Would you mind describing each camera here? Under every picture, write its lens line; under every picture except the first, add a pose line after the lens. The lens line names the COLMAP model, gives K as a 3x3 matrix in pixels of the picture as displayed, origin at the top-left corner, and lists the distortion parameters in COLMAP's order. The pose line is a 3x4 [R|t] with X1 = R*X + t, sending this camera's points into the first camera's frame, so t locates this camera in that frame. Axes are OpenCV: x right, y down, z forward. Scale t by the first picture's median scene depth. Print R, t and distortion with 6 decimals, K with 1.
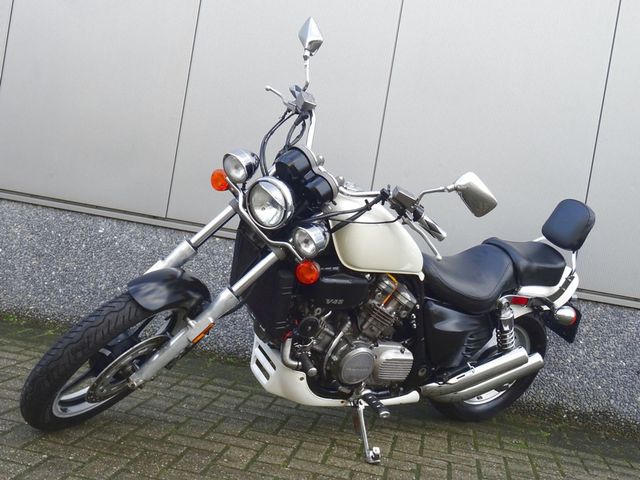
lens RADIAL K [[793.2, 0, 320.9], [0, 793.2, 240.9], [0, 0, 1]] dist [-0.013814, 0.000000]
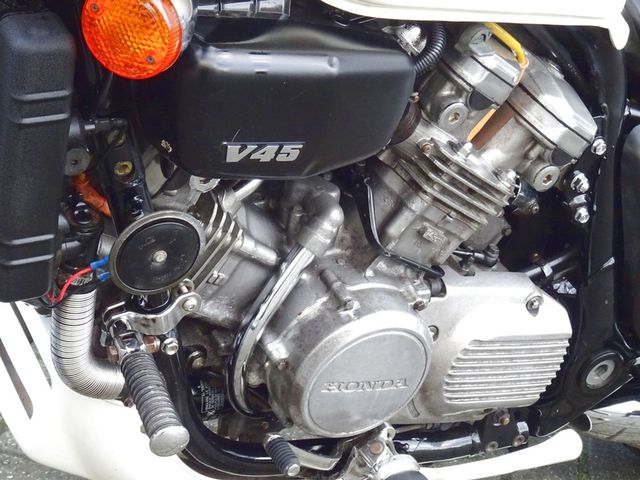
lens RADIAL K [[1504.7, 0, 320.7], [0, 1504.7, 238.4], [0, 0, 1]] dist [0.010185, 0.000000]
pose [[0.999789, 0.016702, -0.011956, 0.036509], [-0.013783, 0.977082, 0.212419, 0.006875], [0.015230, -0.212209, 0.977106, 0.516085]]
